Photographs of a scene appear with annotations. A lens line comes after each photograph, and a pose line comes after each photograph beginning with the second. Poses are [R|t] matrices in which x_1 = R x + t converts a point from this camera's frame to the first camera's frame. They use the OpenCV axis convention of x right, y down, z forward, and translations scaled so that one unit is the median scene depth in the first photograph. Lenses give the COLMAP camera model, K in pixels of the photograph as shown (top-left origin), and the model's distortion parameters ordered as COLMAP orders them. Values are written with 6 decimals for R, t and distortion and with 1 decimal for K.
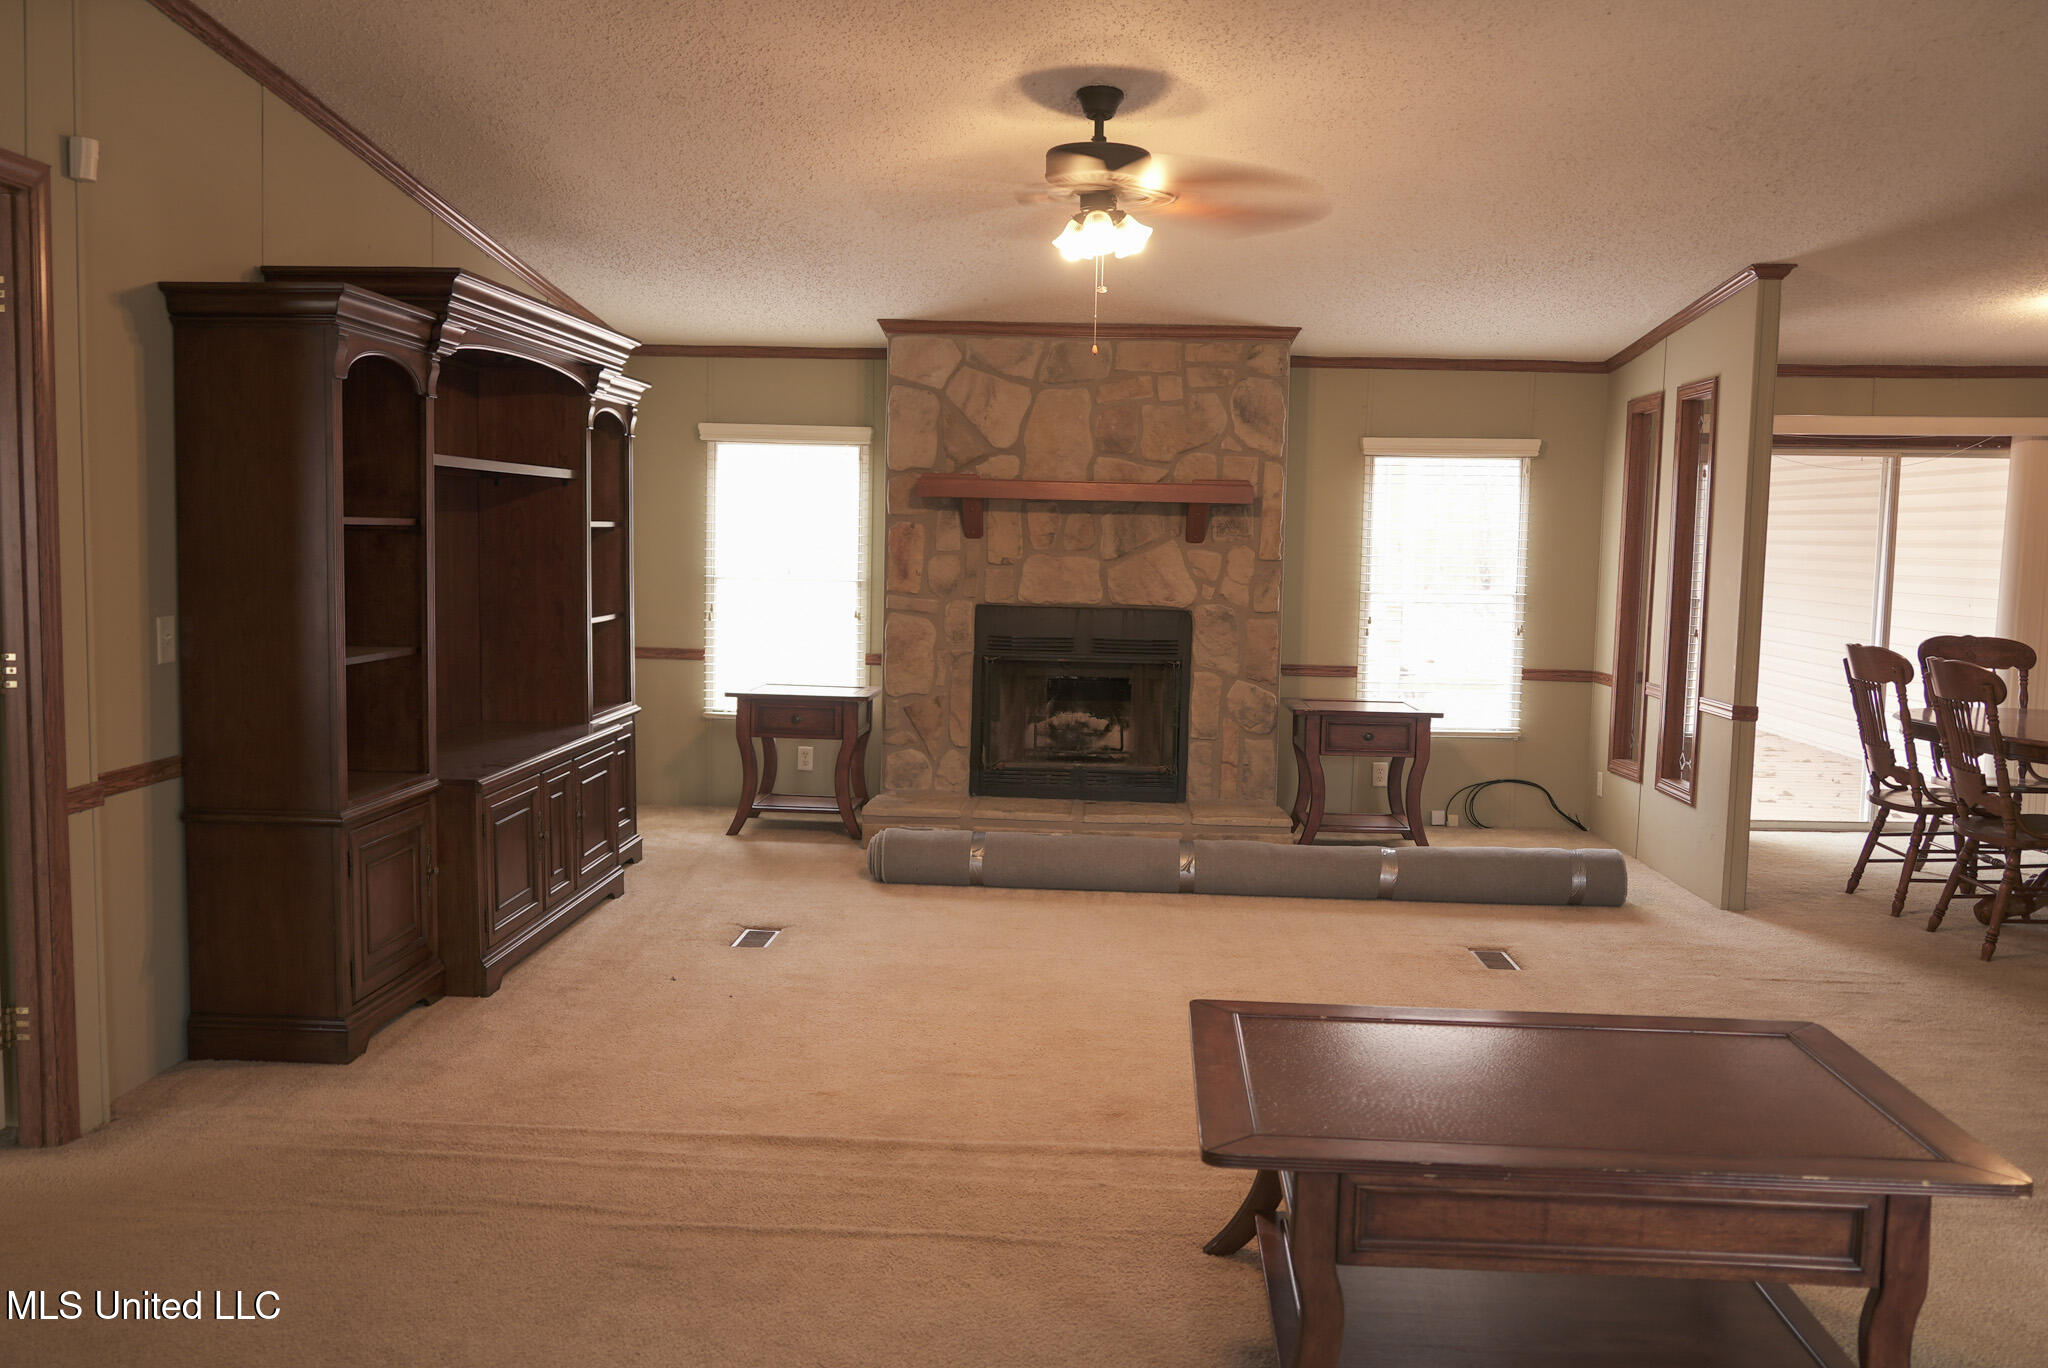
lens RADIAL K [[1656.2, 0, 1018.2], [0, 1656.2, 680.1], [0, 0, 1]] dist [-0.060057, 0.057813]
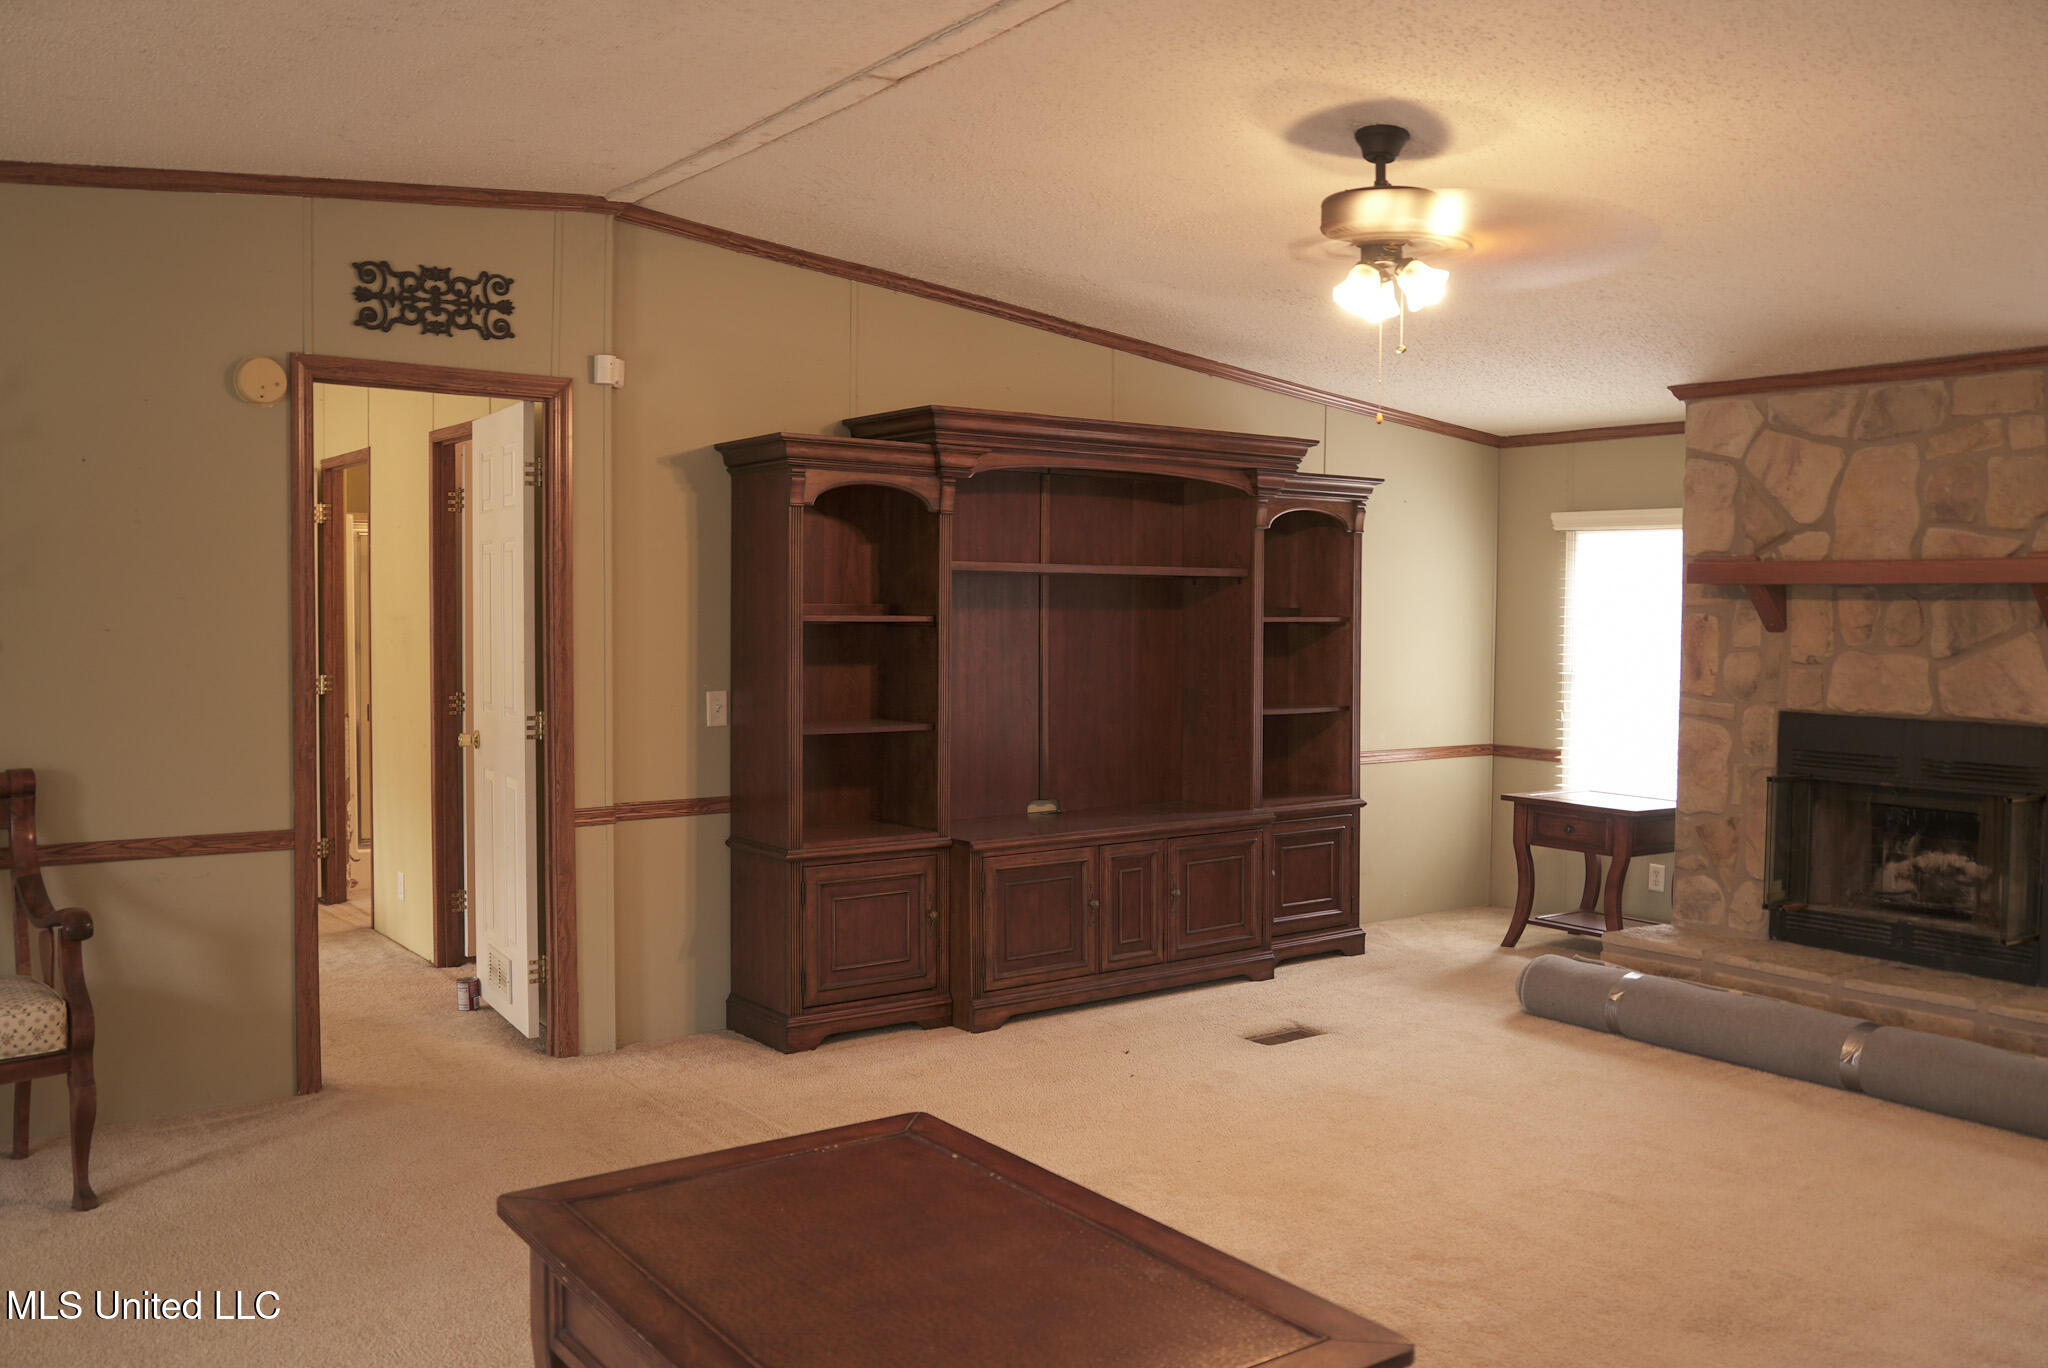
lens RADIAL K [[1656.2, 0, 1018.2], [0, 1656.2, 680.1], [0, 0, 1]] dist [-0.060057, 0.057813]
pose [[0.639981, 0.016566, -0.768213, 0.369285], [-0.062320, 0.997593, -0.030404, -0.012126], [0.765860, 0.067333, 0.639472, 0.176214]]
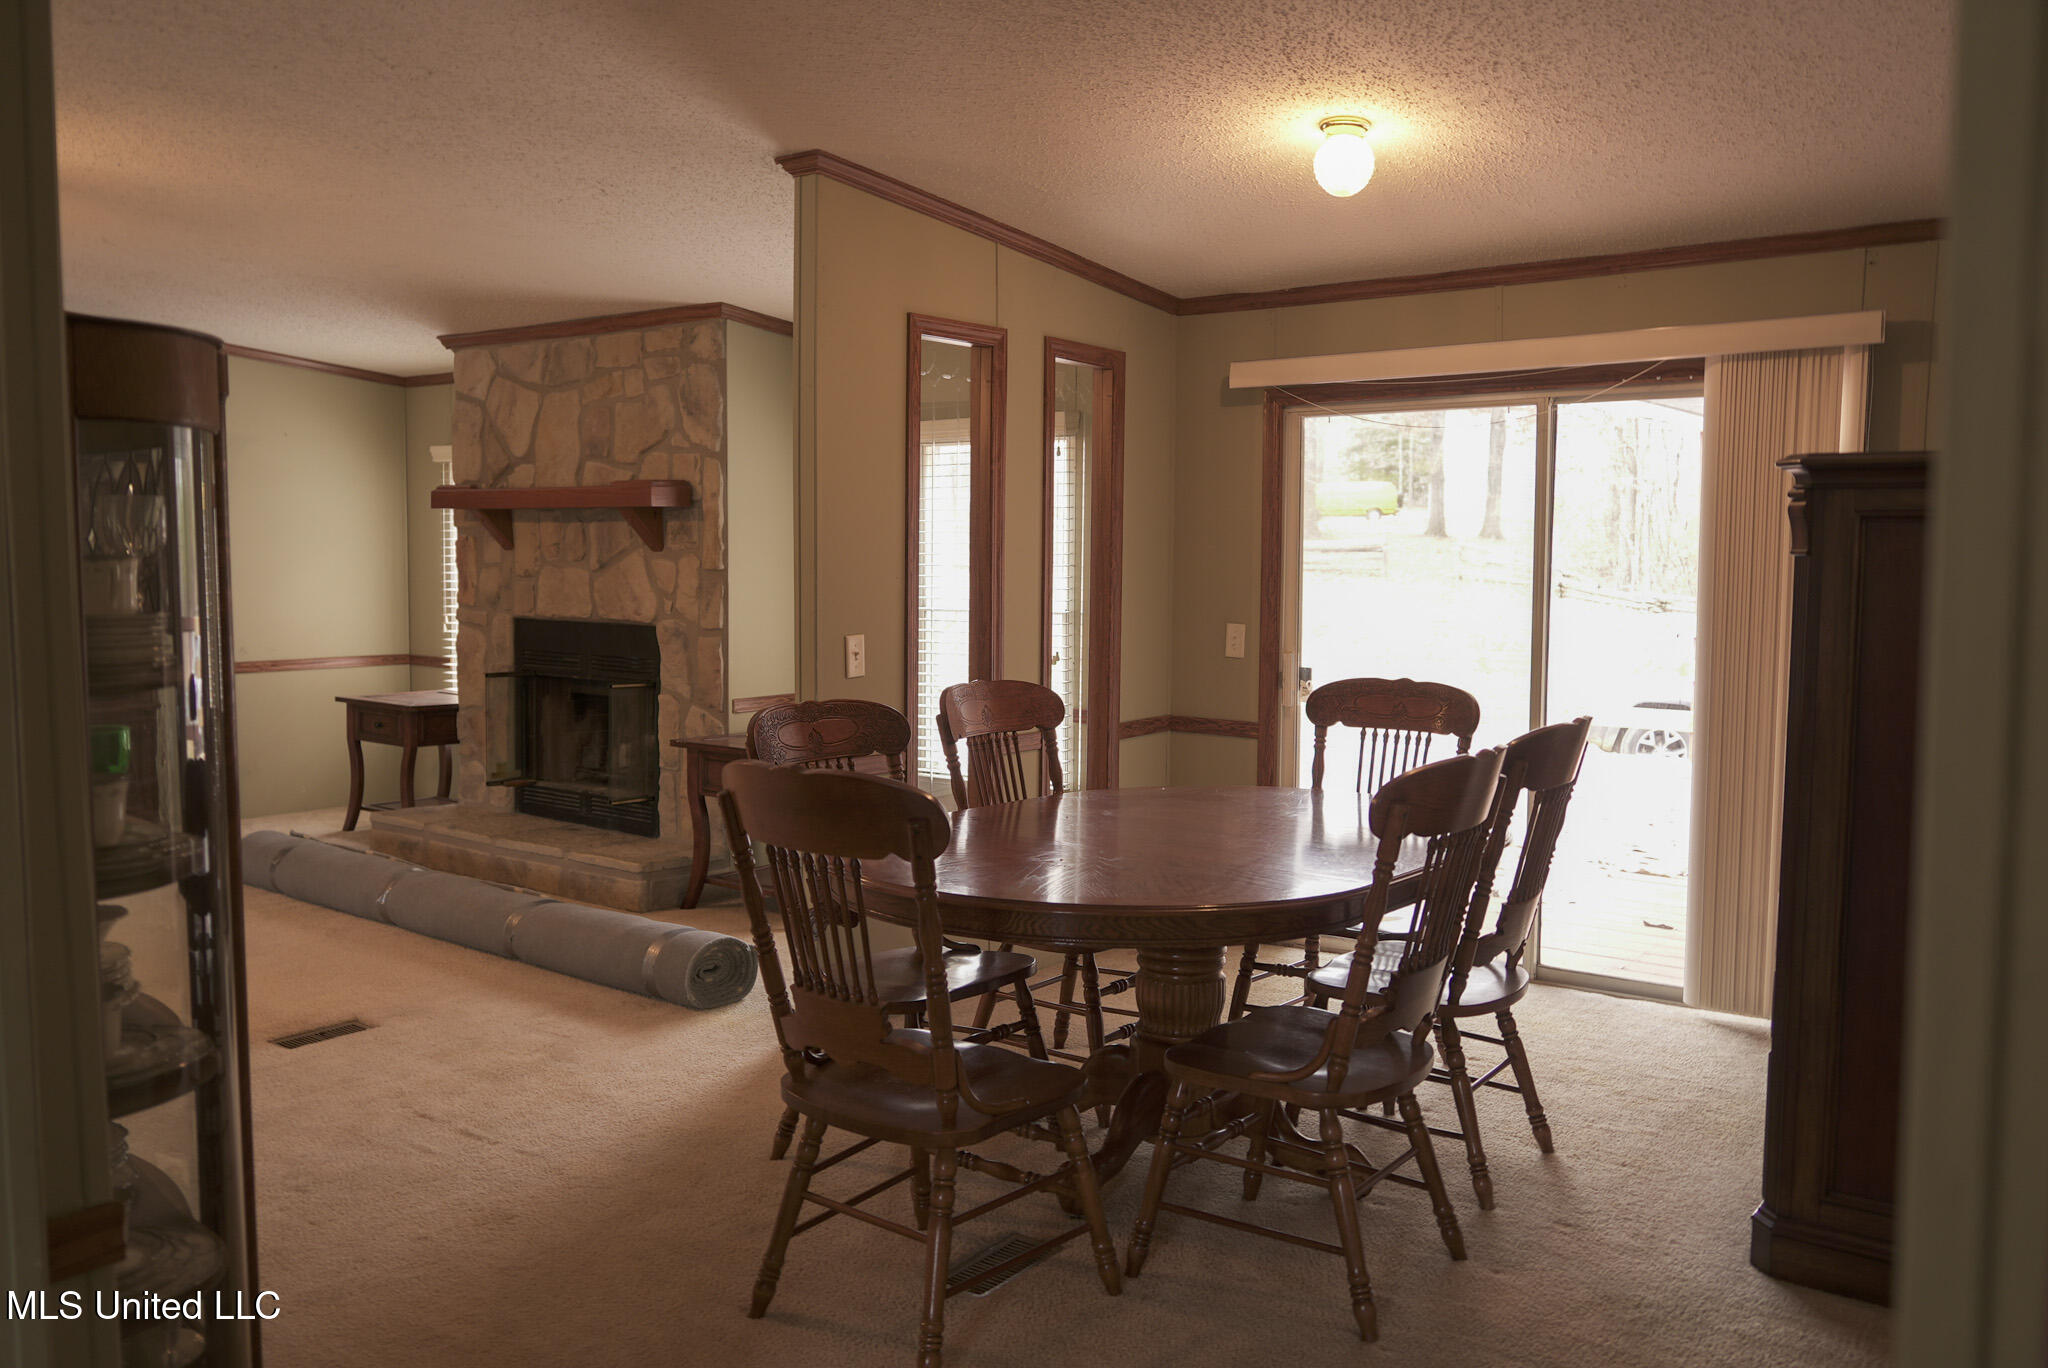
lens RADIAL K [[1656.2, 0, 1018.2], [0, 1656.2, 680.1], [0, 0, 1]] dist [-0.060057, 0.057813]
pose [[0.824958, 0.030984, -0.564344, 0.782822], [-0.039560, 0.999213, -0.002969, -0.017708], [0.563808, 0.024775, 0.825534, 0.367670]]
